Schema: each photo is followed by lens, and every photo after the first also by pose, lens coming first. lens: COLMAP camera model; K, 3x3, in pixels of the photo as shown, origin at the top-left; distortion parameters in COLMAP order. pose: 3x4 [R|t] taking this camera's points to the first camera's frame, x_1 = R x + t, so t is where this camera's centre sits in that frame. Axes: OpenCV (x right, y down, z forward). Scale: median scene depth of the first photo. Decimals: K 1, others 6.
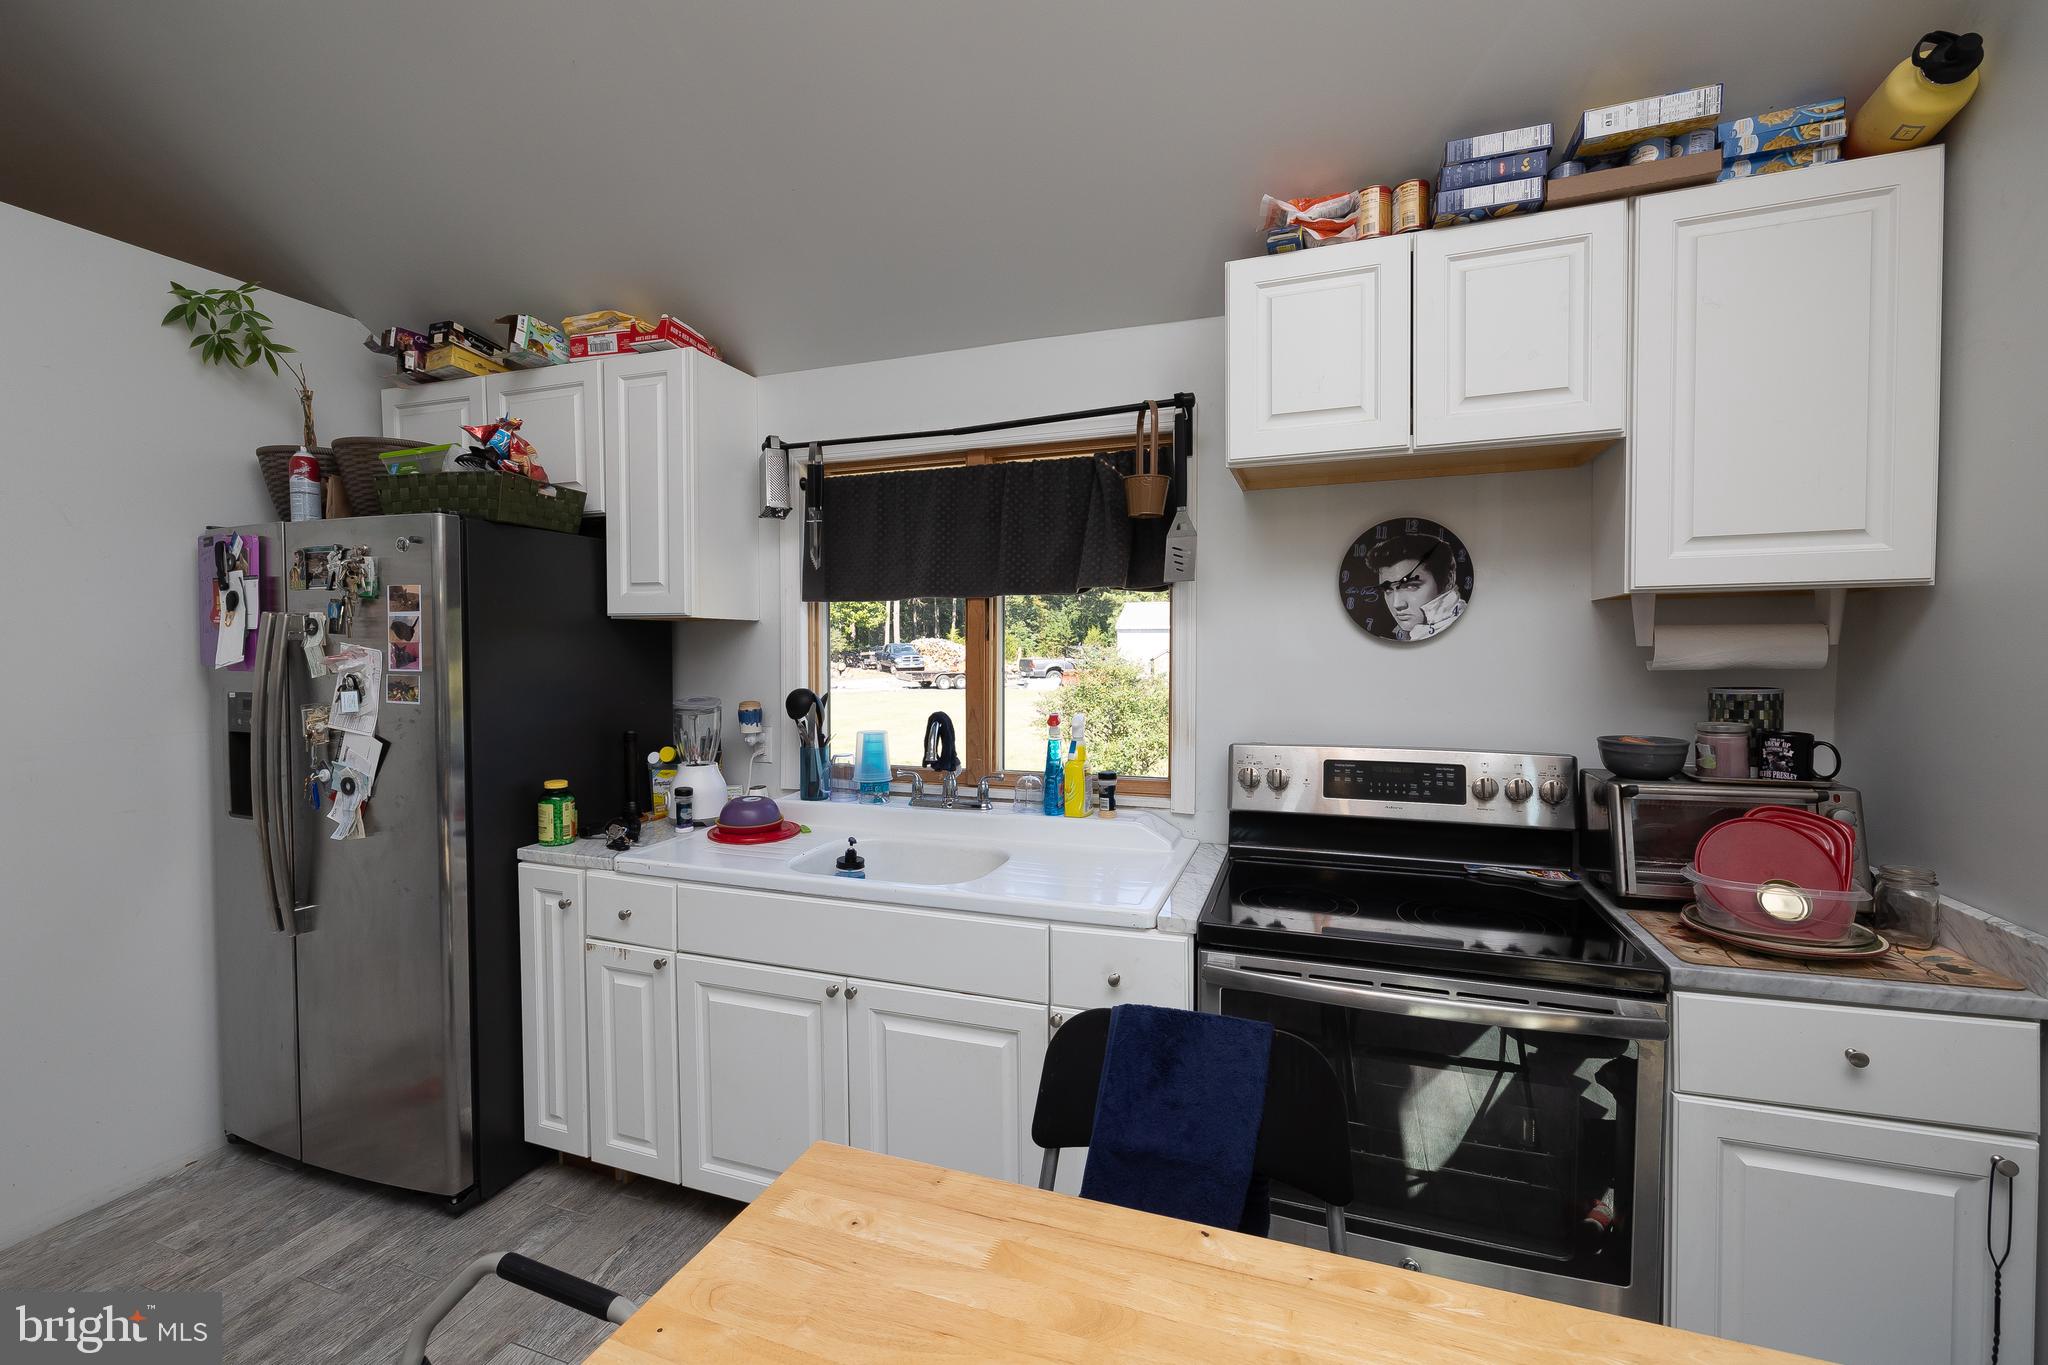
lens RADIAL K [[865.6, 0, 1016.6], [0, 865.6, 674.6], [0, 0, 1]] dist [-0.000723, -0.000687]
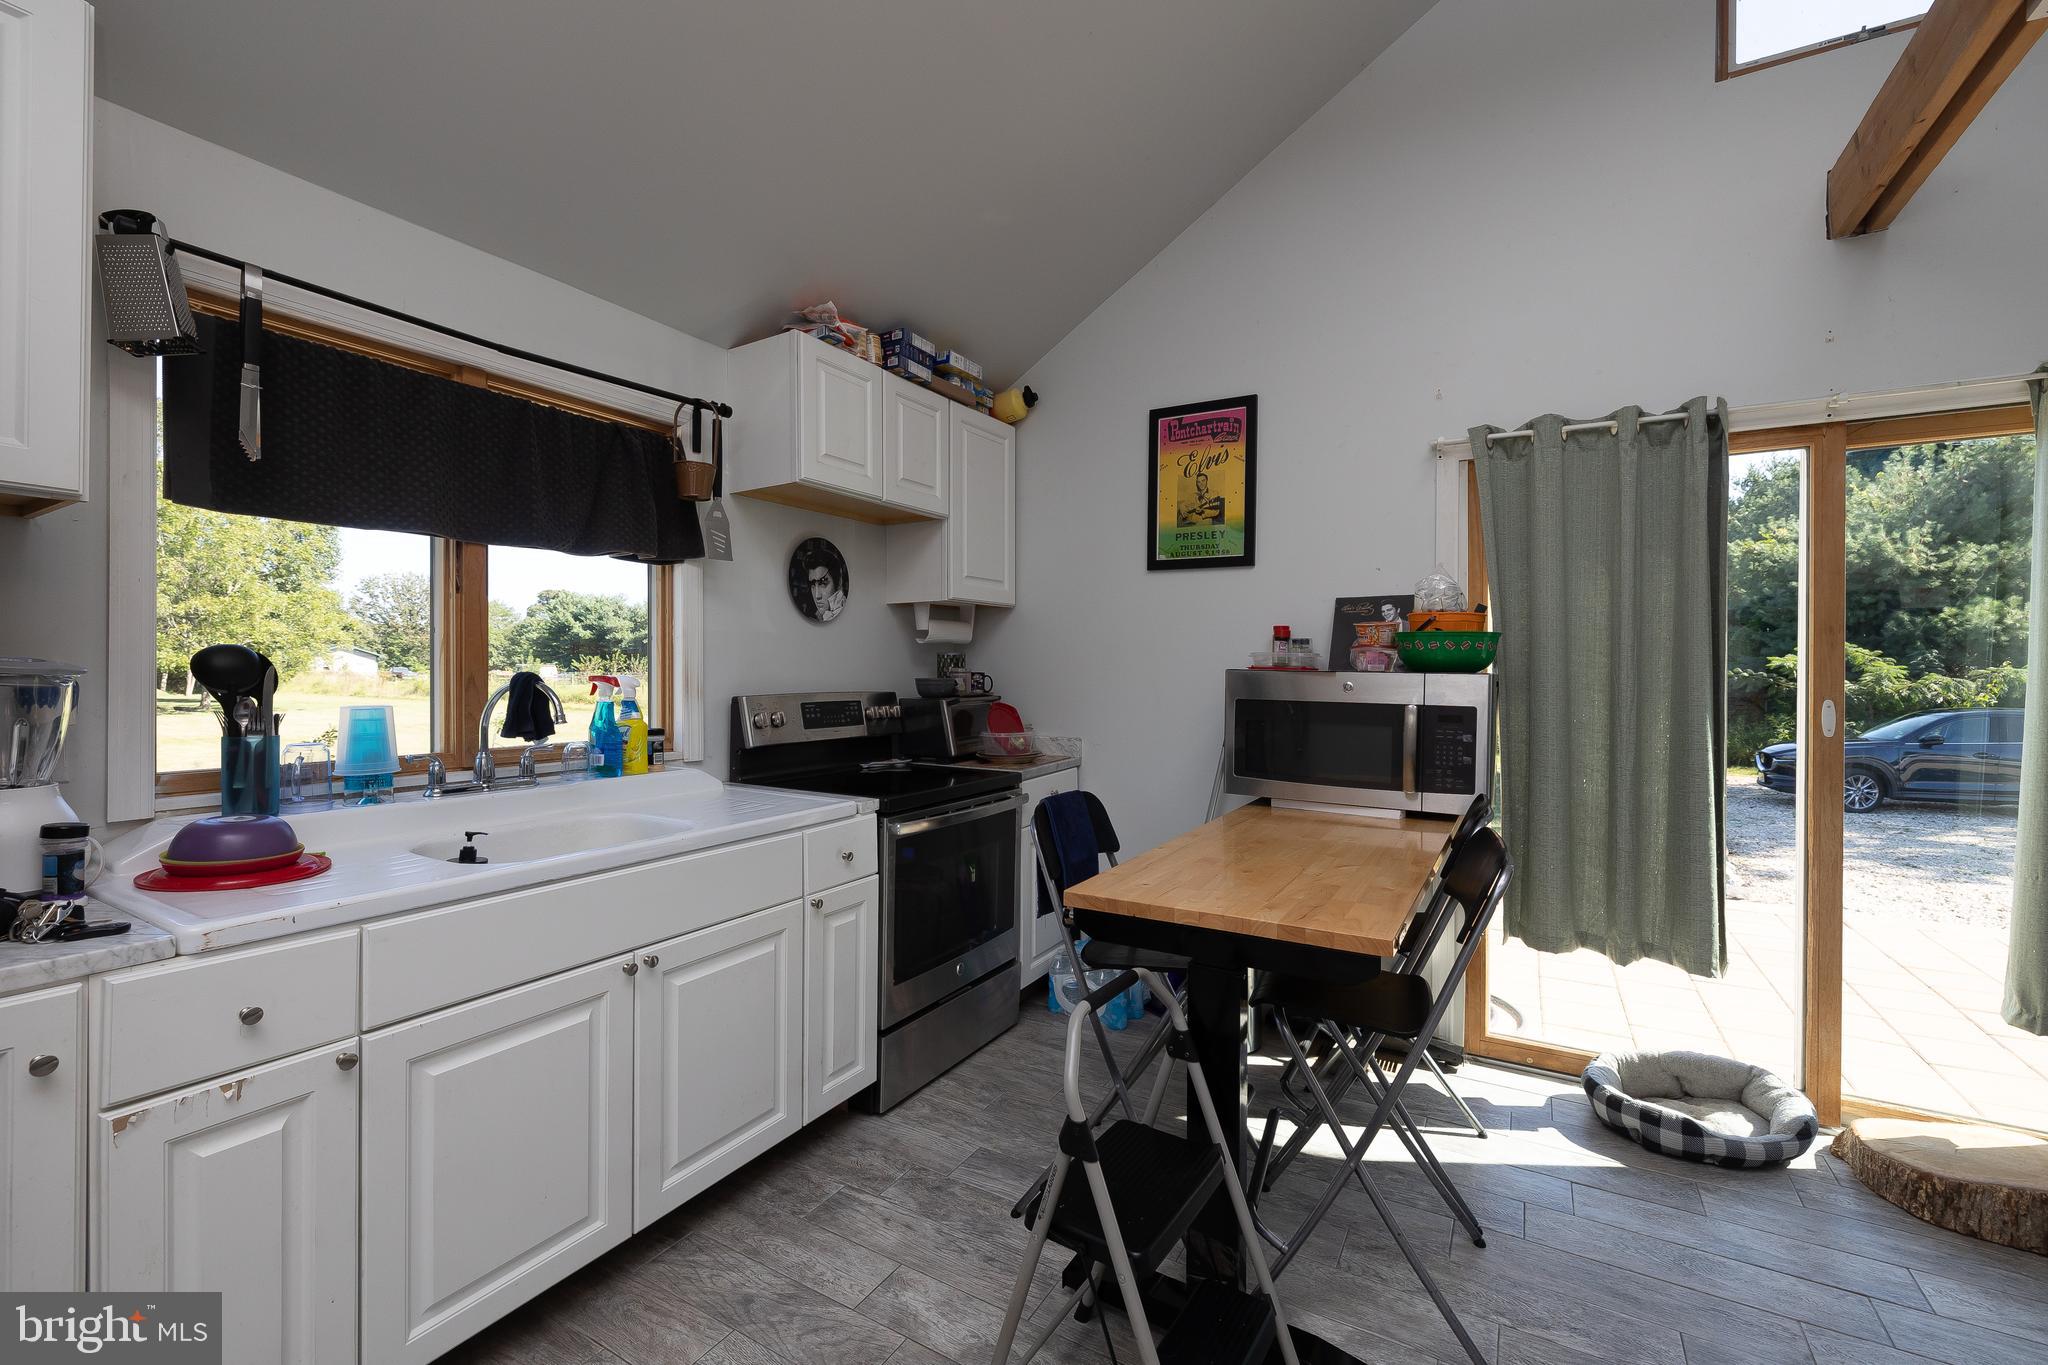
lens RADIAL K [[865.6, 0, 1034.7], [0, 865.6, 674.5], [0, 0, 1]] dist [-0.000723, -0.000687]
pose [[0.172335, -0.000432, 0.985038, -0.946495], [0.029556, 0.999552, -0.004732, 0.070397], [-0.984595, 0.029929, 0.172271, 0.389194]]
